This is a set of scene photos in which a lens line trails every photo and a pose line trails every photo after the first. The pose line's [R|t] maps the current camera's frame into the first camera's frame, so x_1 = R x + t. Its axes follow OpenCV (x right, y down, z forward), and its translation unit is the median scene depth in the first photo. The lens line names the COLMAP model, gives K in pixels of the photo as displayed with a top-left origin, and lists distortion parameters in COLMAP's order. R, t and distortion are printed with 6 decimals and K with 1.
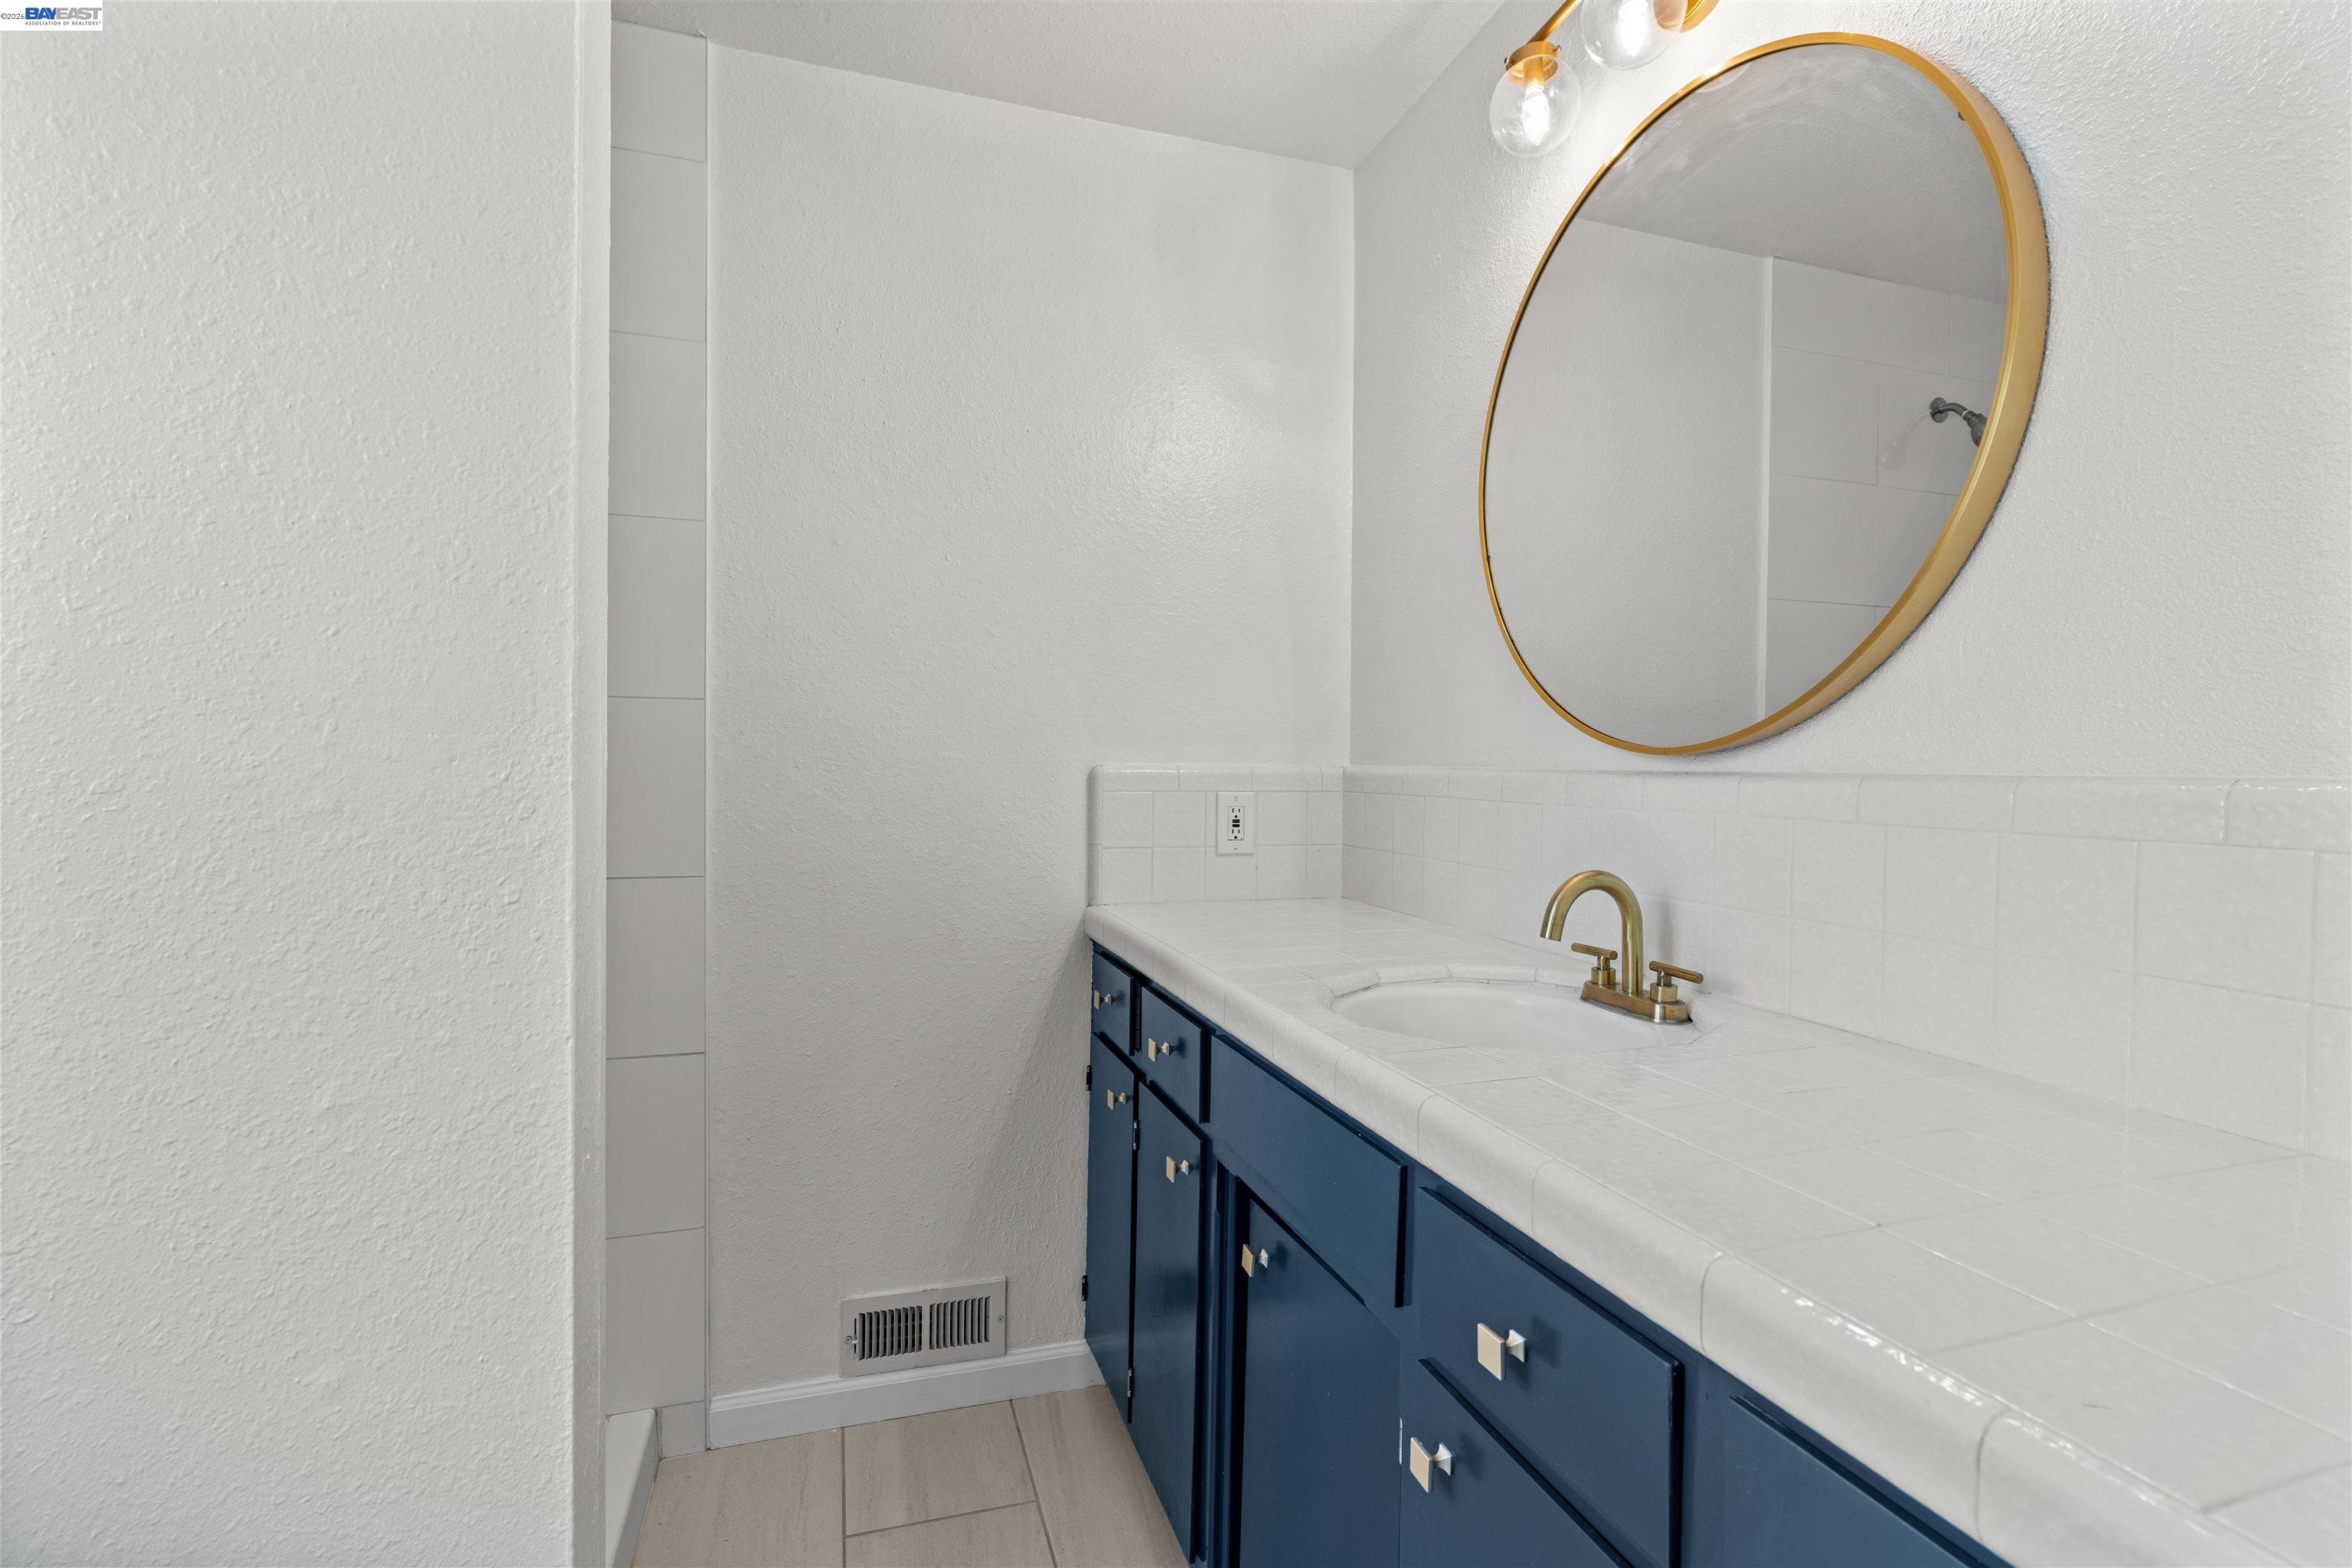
lens RADIAL K [[1108.2, 0, 1178.6], [0, 1108.2, 821.8], [0, 0, 1]] dist [-0.000998, 0.000466]
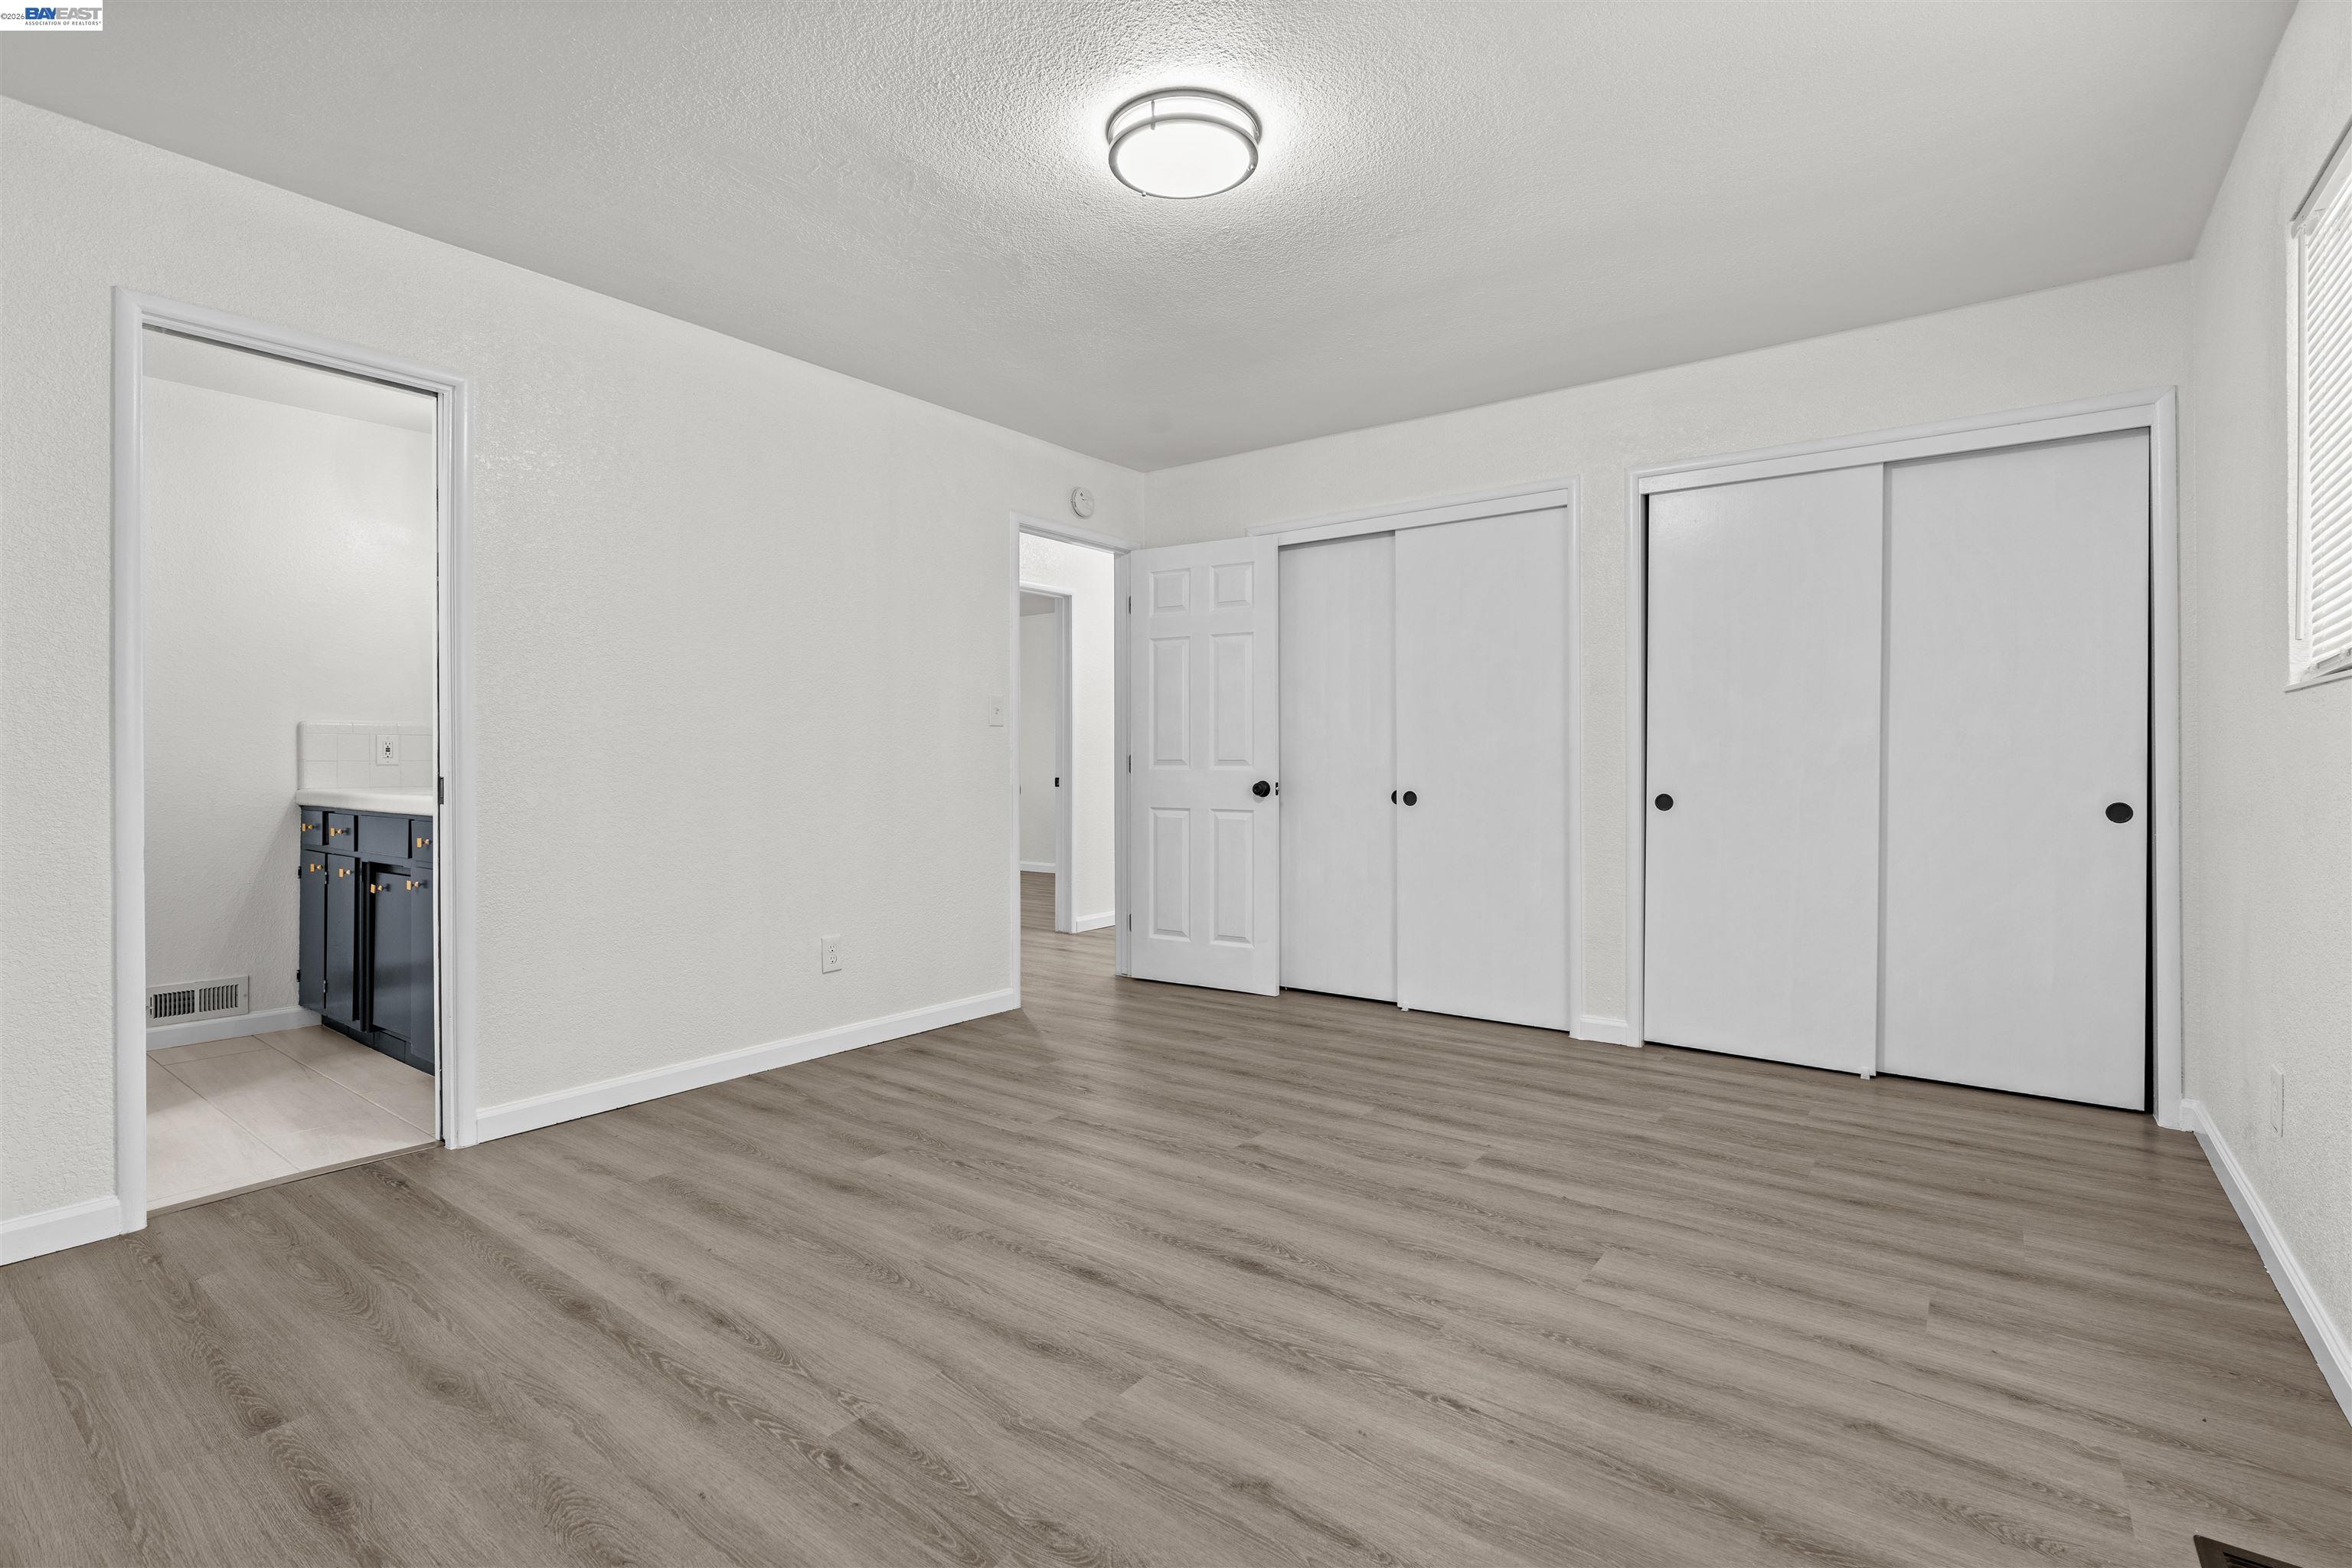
lens RADIAL K [[1050.2, 0, 1170.0], [0, 1050.2, 763.7], [0, 0, 1]] dist [-0.002044, 0.000000]
pose [[0.813697, -0.016086, 0.581067, 0.108816], [0.028971, 0.999497, -0.012899, 0.102150], [-0.580567, 0.027330, 0.813754, -1.568132]]
